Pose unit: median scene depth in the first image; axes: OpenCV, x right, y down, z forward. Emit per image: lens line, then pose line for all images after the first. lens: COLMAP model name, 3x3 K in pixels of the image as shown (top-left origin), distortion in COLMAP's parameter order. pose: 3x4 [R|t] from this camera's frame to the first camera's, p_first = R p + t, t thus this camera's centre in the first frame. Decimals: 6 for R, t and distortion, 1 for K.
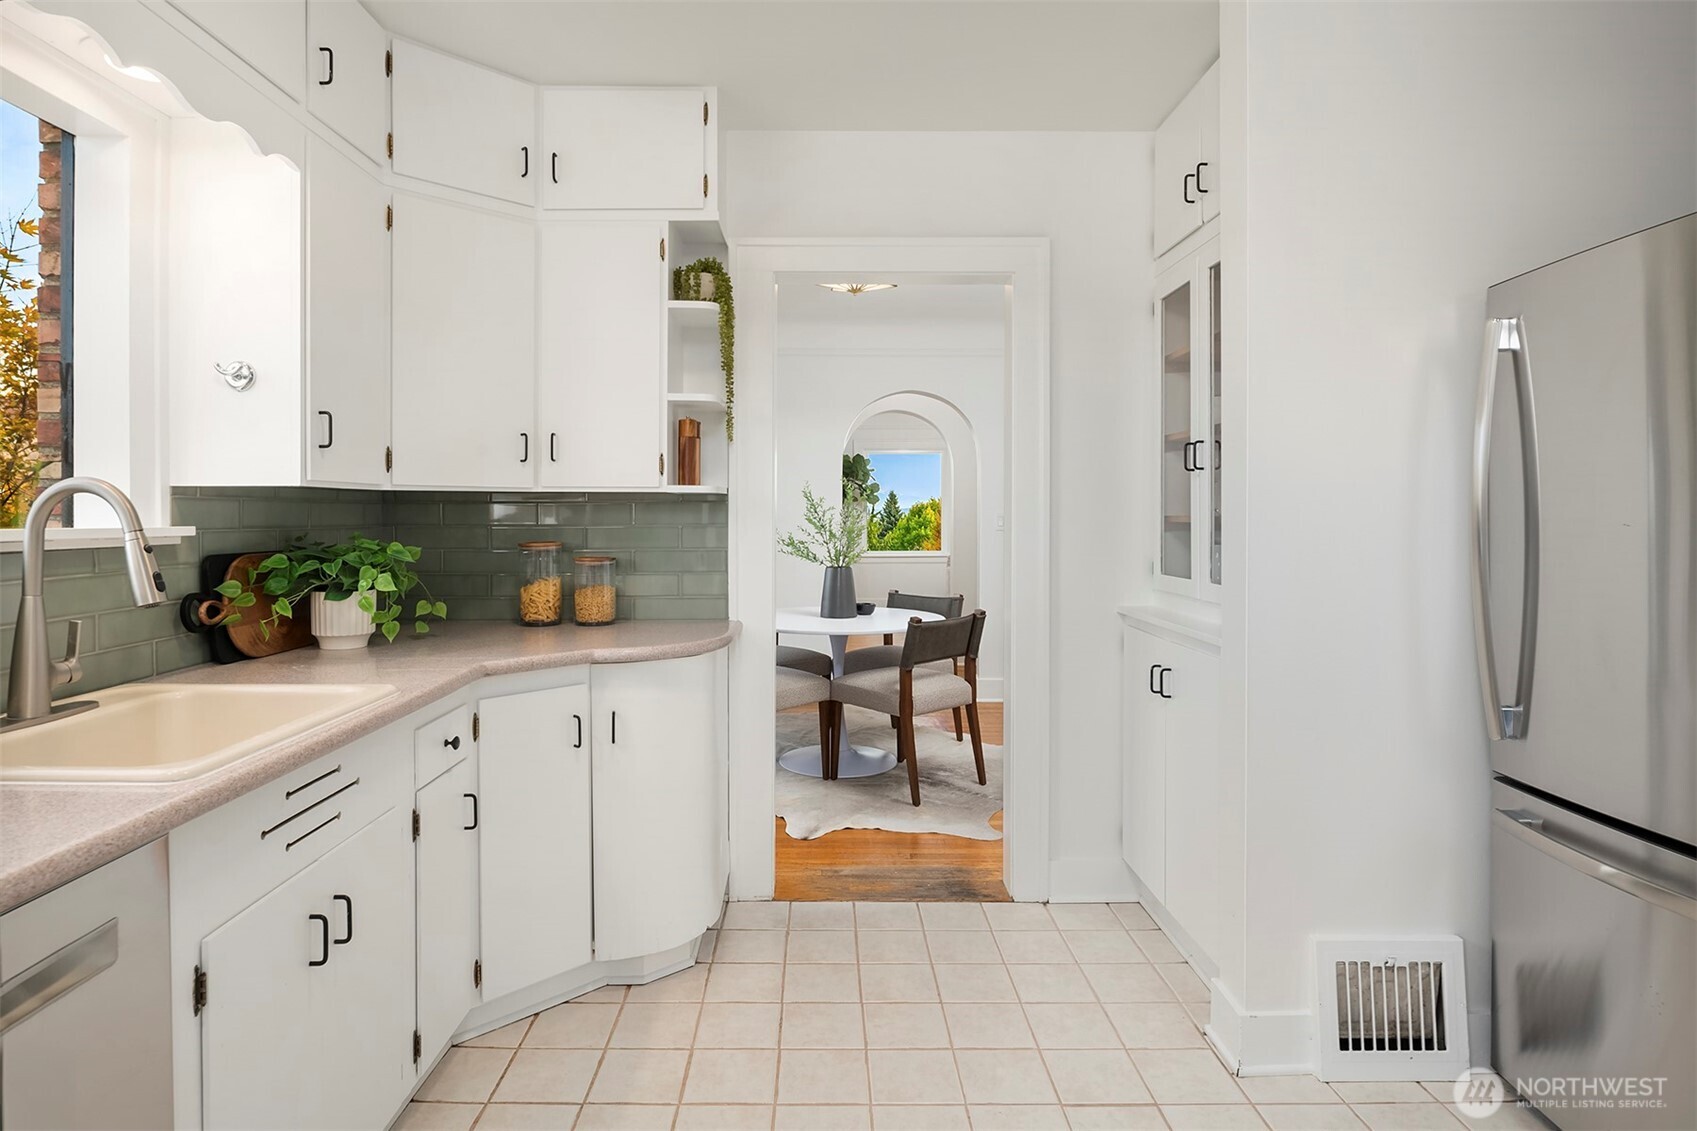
lens RADIAL K [[929.8, 0, 813.9], [0, 929.8, 514.0], [0, 0, 1]] dist [-0.005697, -0.001766]
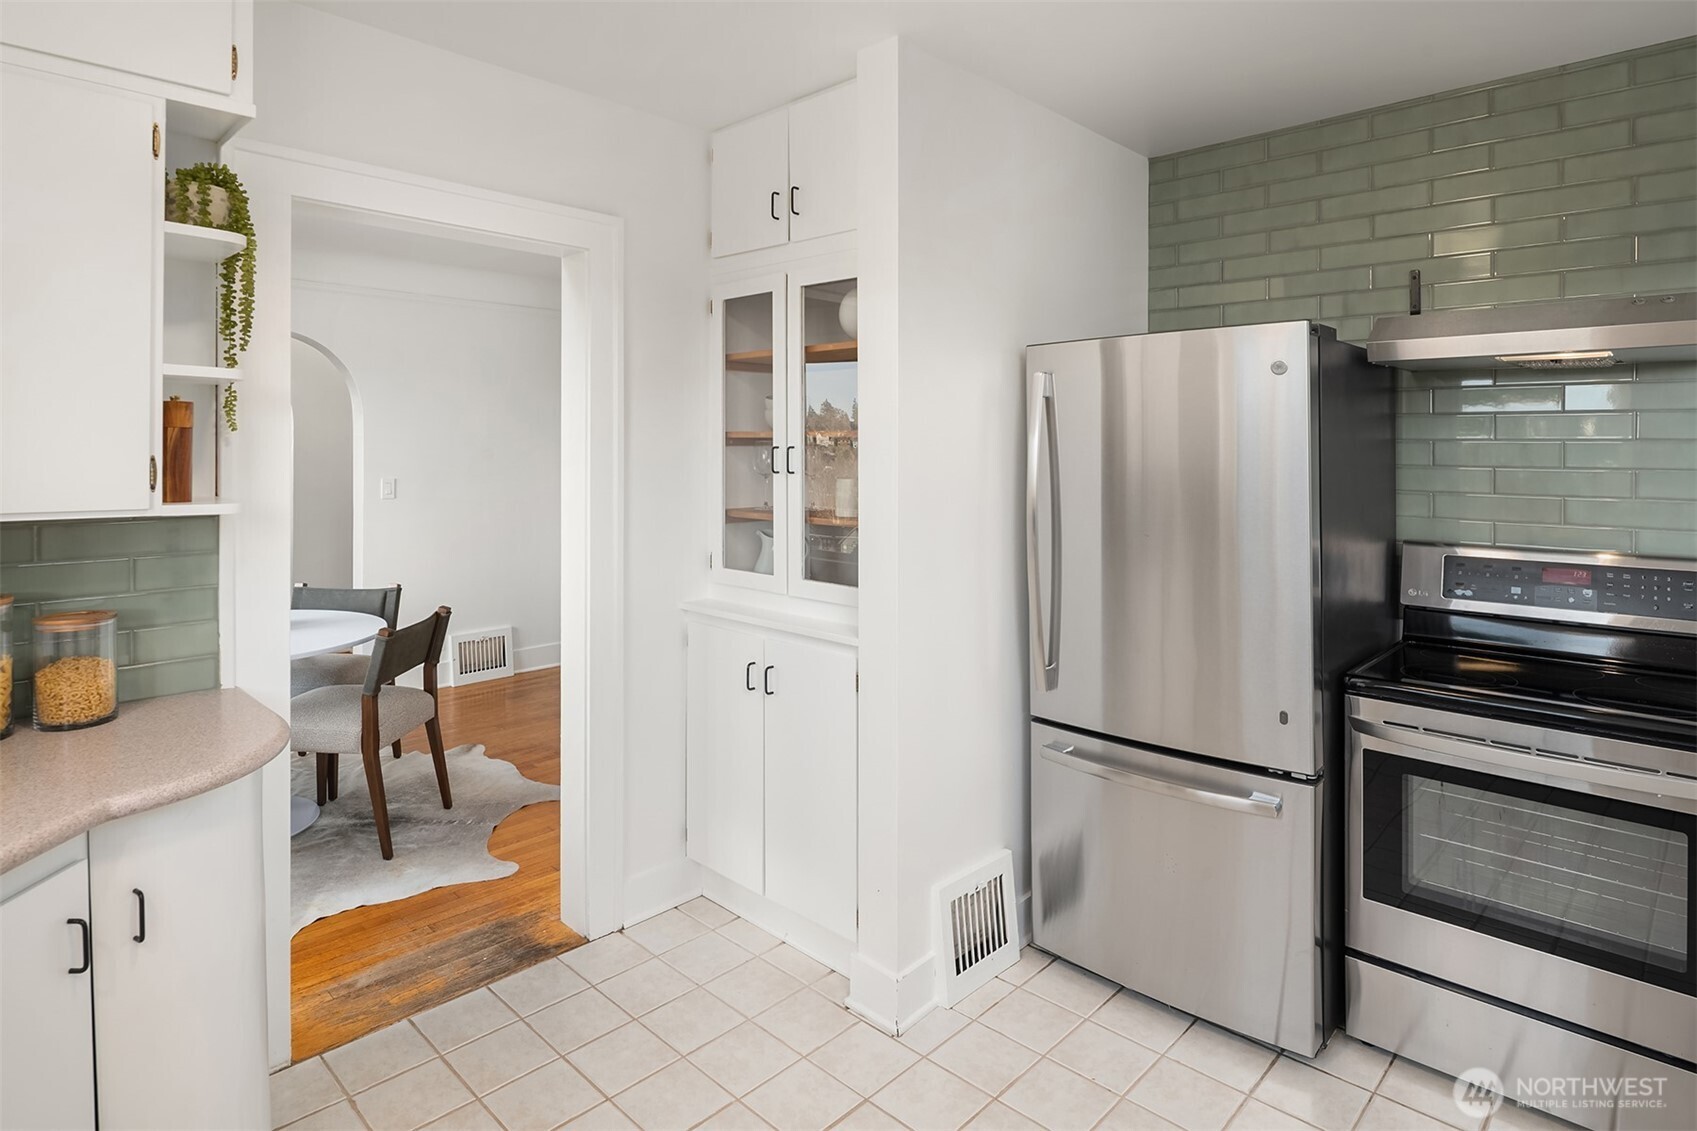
lens RADIAL K [[929.8, 0, 836.2], [0, 929.8, 446.8], [0, 0, 1]] dist [-0.005697, -0.001766]
pose [[0.695941, 0.002587, 0.718094, -0.286642], [-0.001915, 0.999997, -0.001747, -0.069688], [-0.718096, -0.000159, 0.695944, 0.206964]]
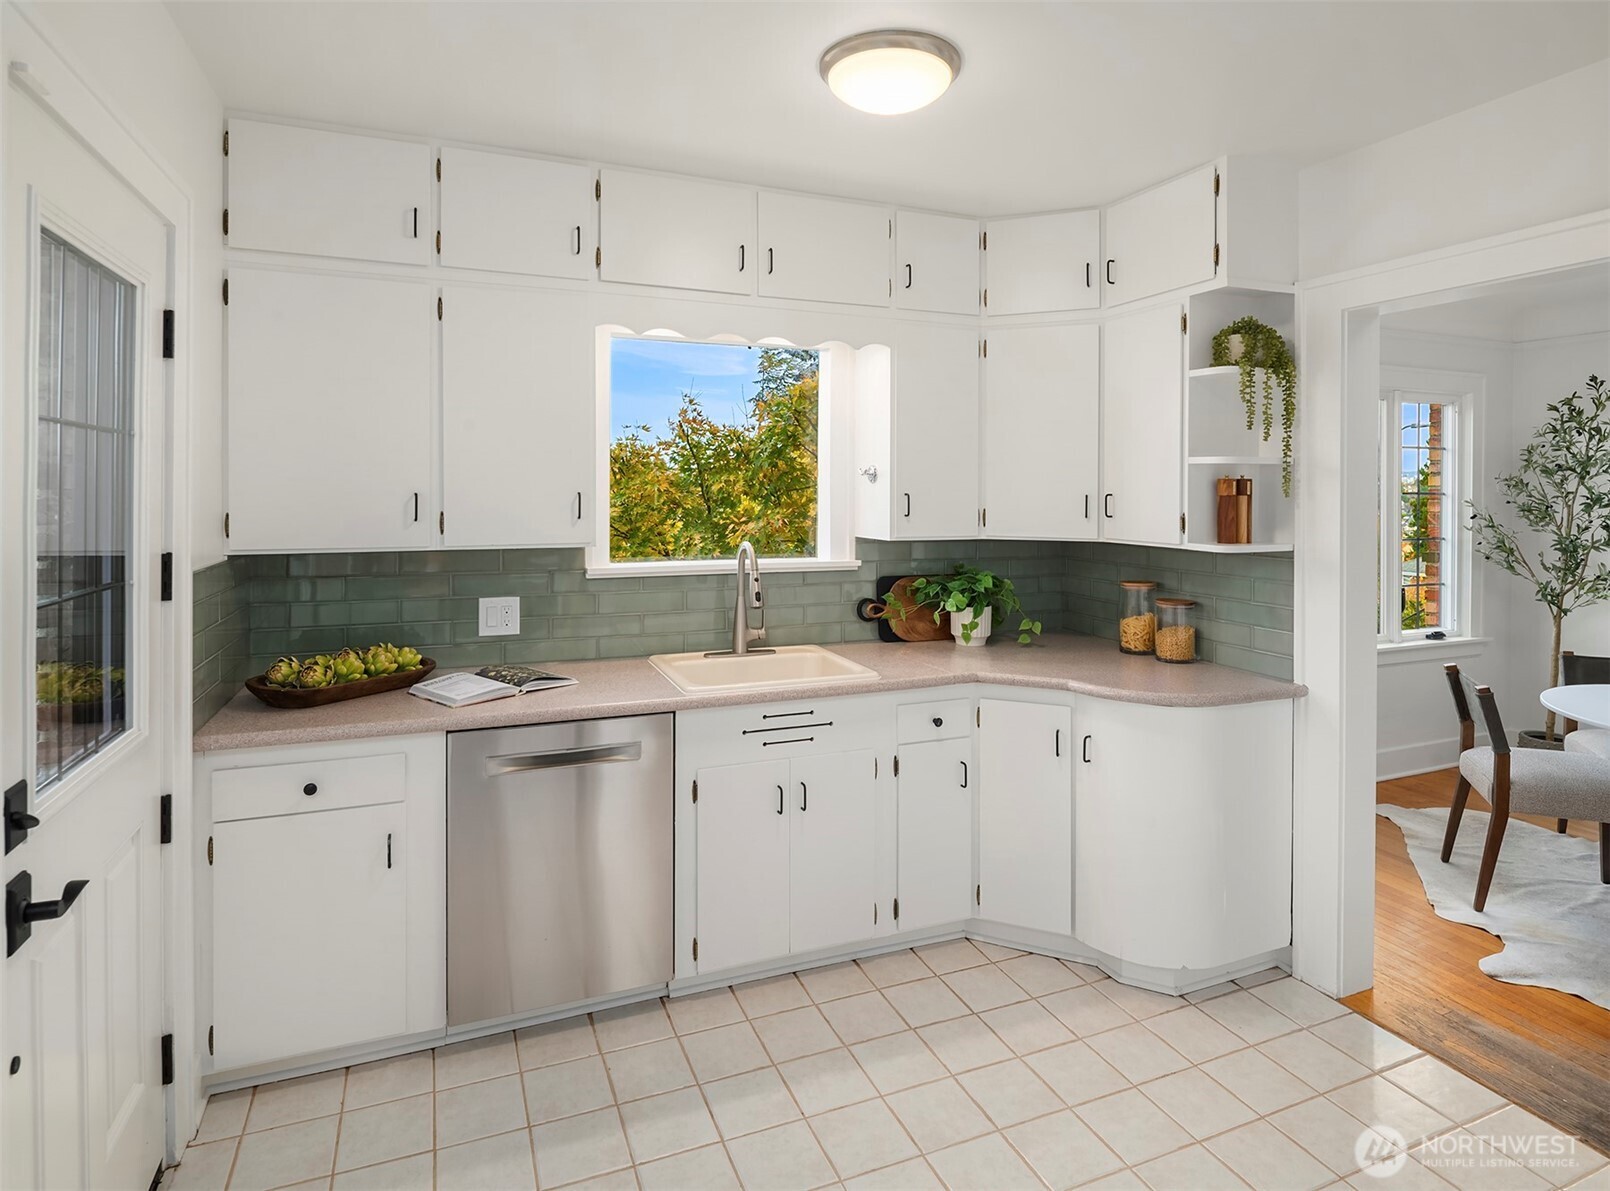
lens RADIAL K [[861.3, 0, 800.4], [0, 861.3, 490.0], [0, 0, 1]] dist [0.001788, -0.004155]
pose [[0.382293, 0.001479, -0.924040, 0.571627], [-0.007440, 0.999971, -0.001478, -0.084568], [0.924011, 0.007439, 0.382293, 0.200532]]
